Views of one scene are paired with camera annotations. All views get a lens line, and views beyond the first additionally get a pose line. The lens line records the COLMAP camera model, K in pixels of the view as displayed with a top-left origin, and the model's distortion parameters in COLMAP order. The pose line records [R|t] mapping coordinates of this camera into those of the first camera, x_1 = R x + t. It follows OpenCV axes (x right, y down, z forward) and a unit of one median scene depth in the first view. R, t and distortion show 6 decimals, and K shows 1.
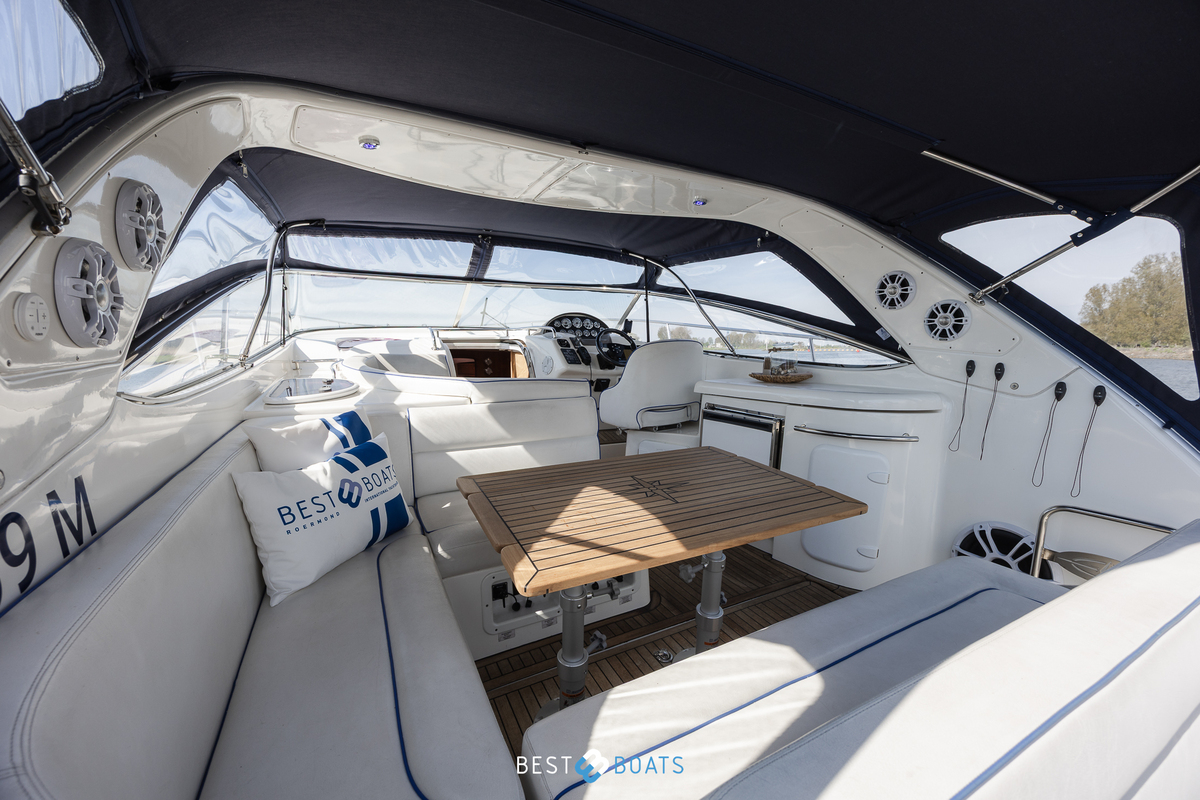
lens RADIAL K [[459.6, 0, 596.9], [0, 459.6, 408.5], [0, 0, 1]] dist [0.000393, -0.000251]
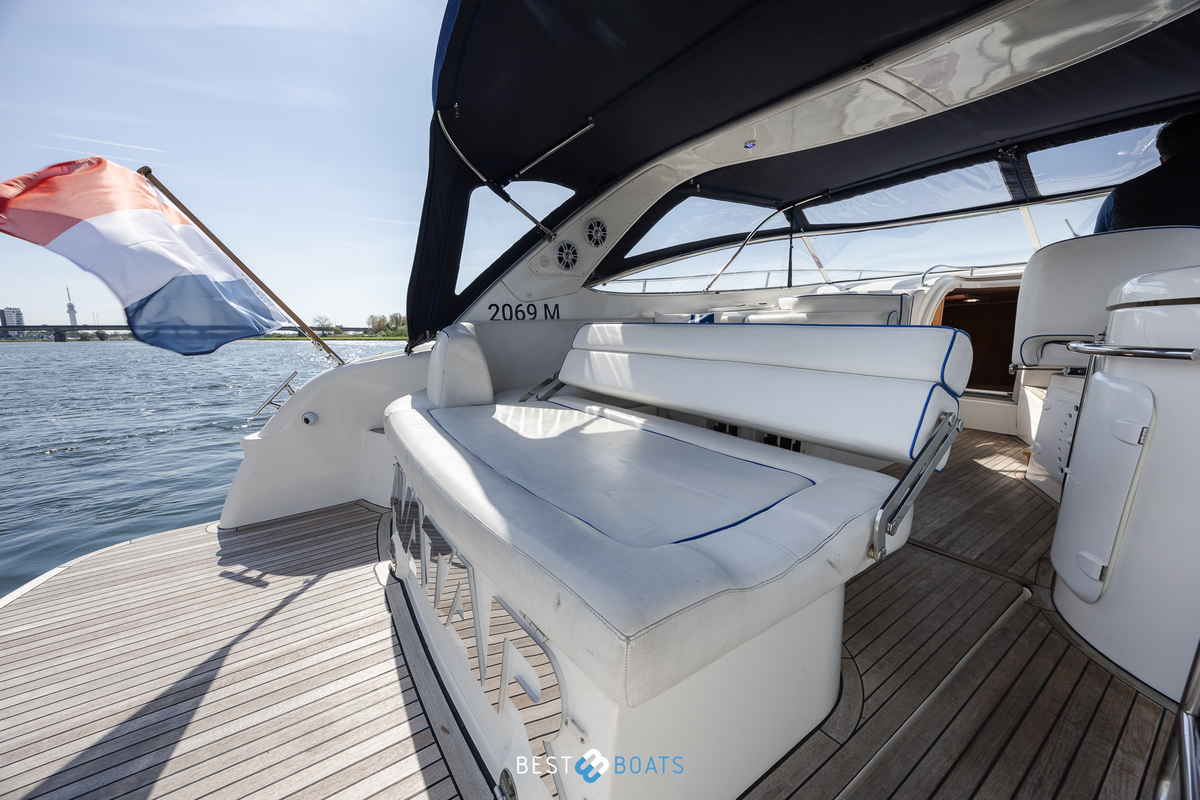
lens RADIAL K [[459.6, 0, 599.6], [0, 459.6, 403.5], [0, 0, 1]] dist [0.000393, -0.000251]
pose [[0.121628, 0.172316, -0.977504, 0.551528], [-0.138880, 0.978082, 0.155137, 0.061644], [0.982812, 0.116887, 0.142893, 0.171201]]
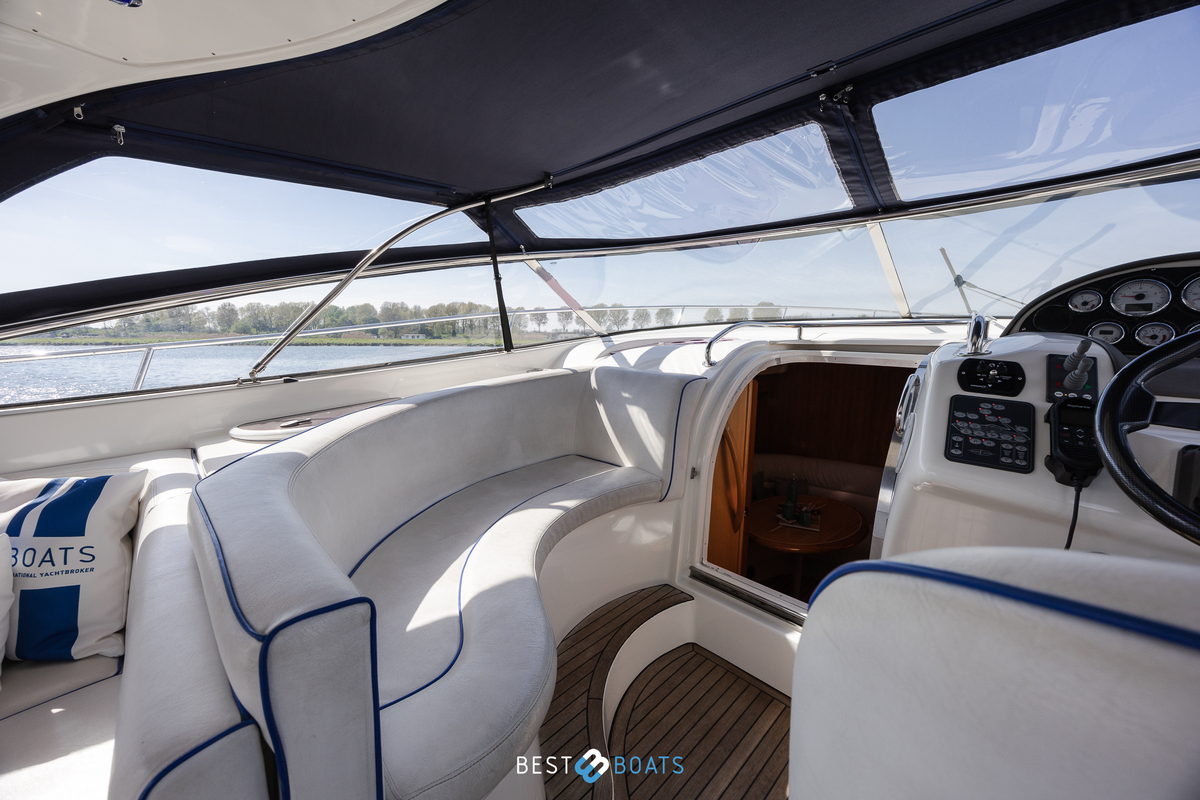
lens RADIAL K [[459.6, 0, 598.6], [0, 459.6, 406.1], [0, 0, 1]] dist [0.000393, -0.000251]
pose [[0.292832, 0.160585, -0.942583, 0.108581], [-0.139995, 0.982373, 0.123872, -0.119640], [0.945860, 0.095683, 0.310151, 0.665878]]
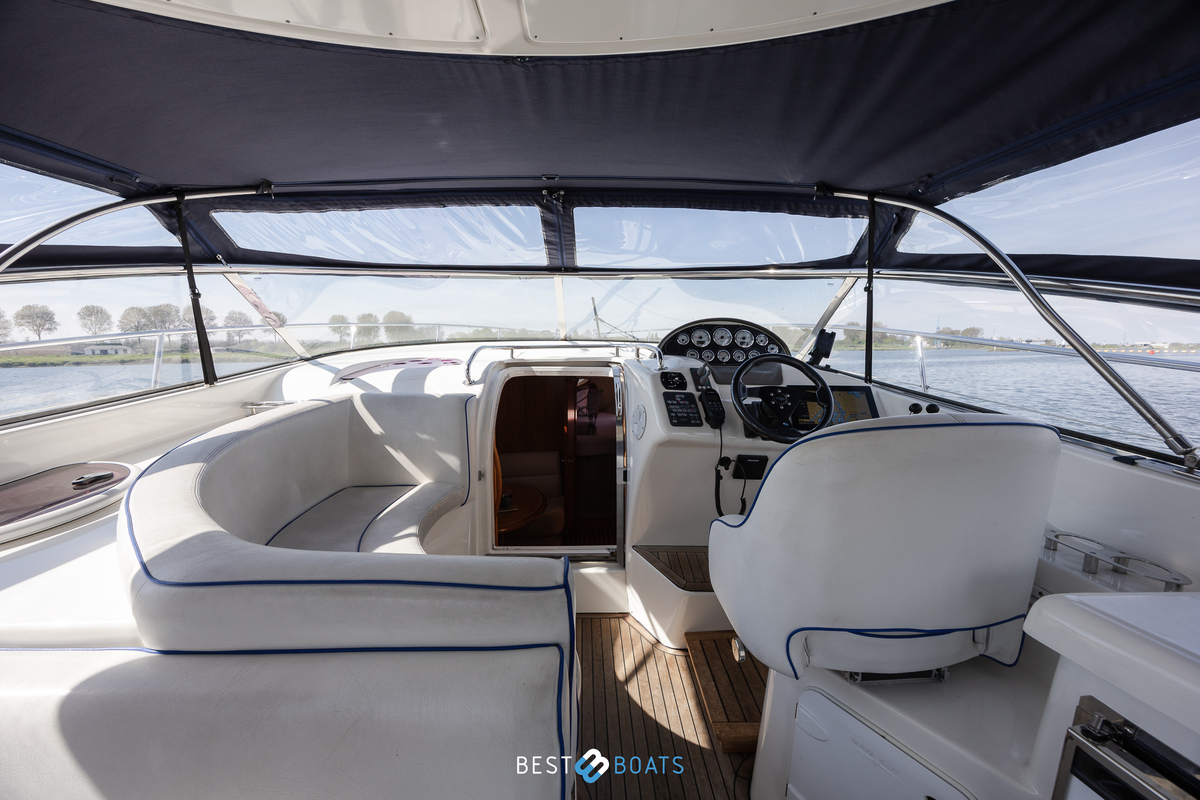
lens RADIAL K [[459.6, 0, 599.3], [0, 459.6, 405.8], [0, 0, 1]] dist [0.000393, -0.000251]
pose [[0.901442, 0.064905, -0.428007, 0.069722], [-0.065363, 0.997768, 0.013641, -0.109700], [0.427937, 0.015679, 0.903673, 0.475226]]
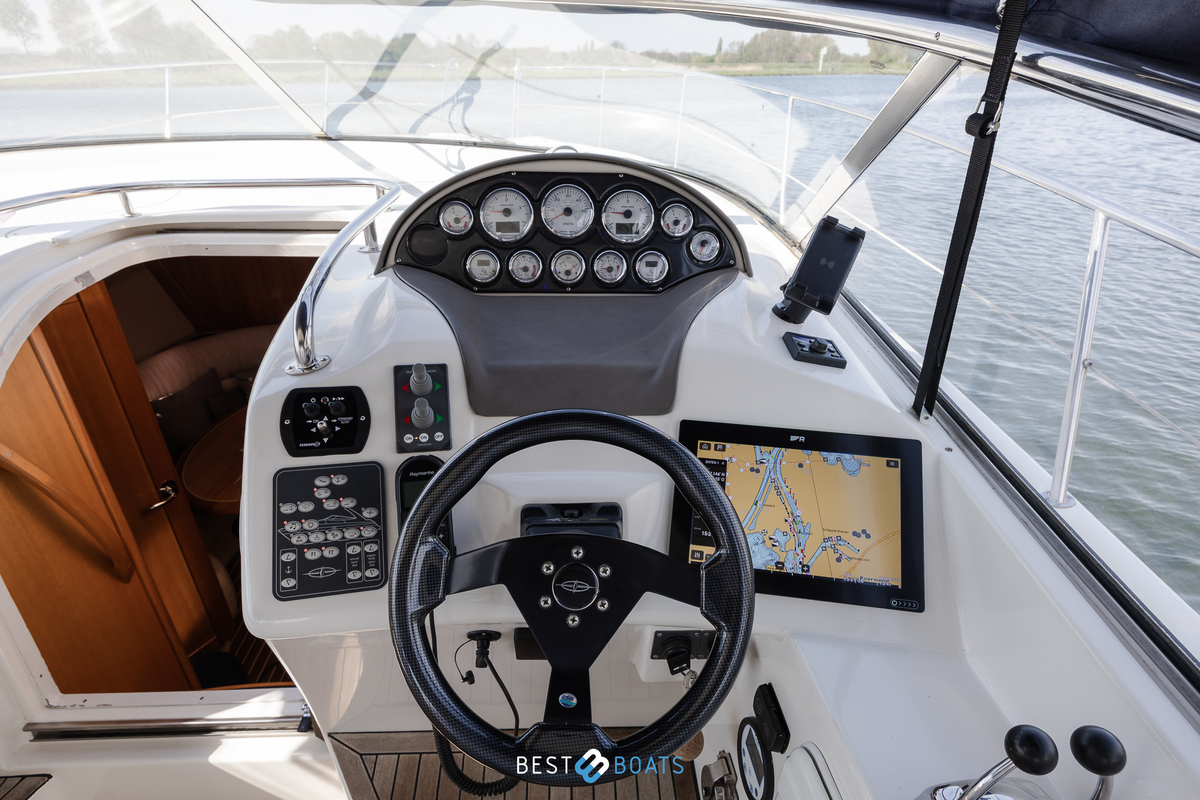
lens RADIAL K [[634.8, 0, 596.5], [0, 634.8, 406.6], [0, 0, 1]] dist [0.000867, 0.000366]
pose [[0.905489, 0.216583, -0.364939, 0.093705], [-0.073155, 0.926748, 0.368493, -0.225628], [0.418016, -0.306970, 0.855004, 0.799790]]
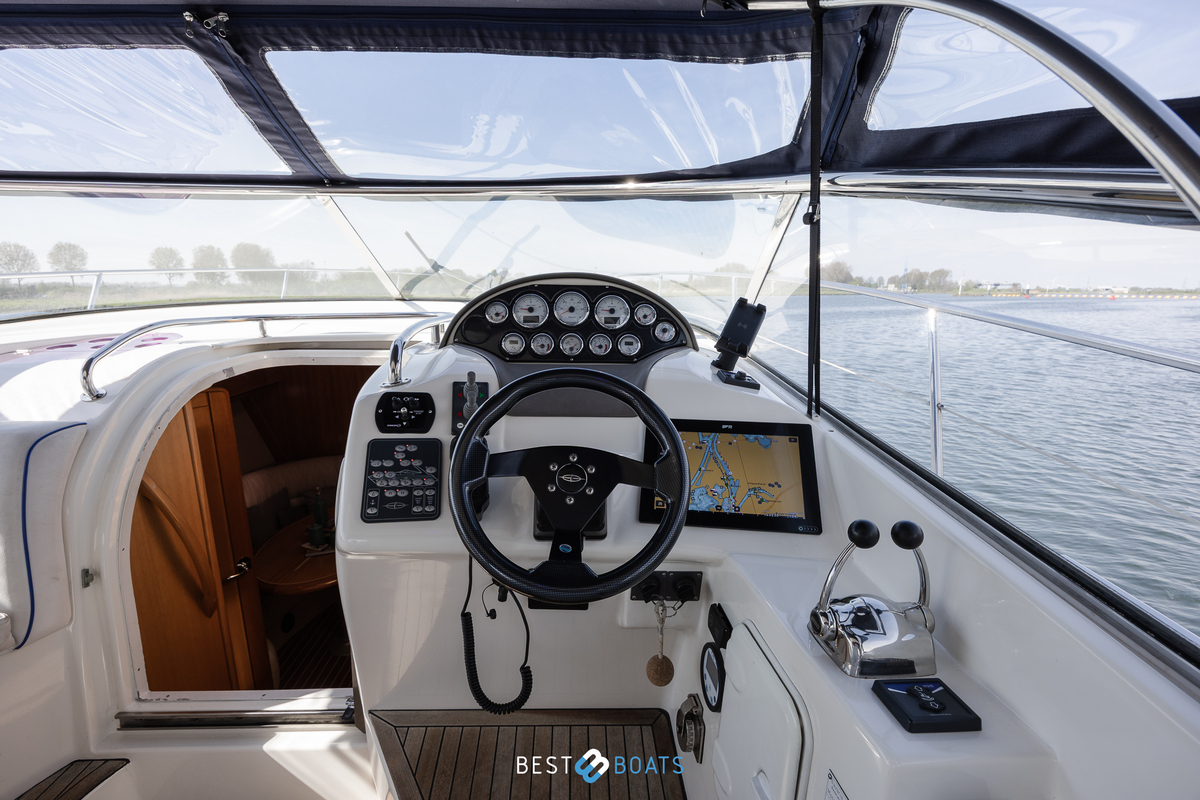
lens RADIAL K [[540.6, 0, 596.2], [0, 540.6, 405.2], [0, 0, 1]] dist [-0.003301, -0.002090]
pose [[0.903877, 0.101749, -0.415516, 0.132049], [-0.068341, 0.993173, 0.094540, -0.170322], [0.422298, -0.057056, 0.904660, 0.738851]]
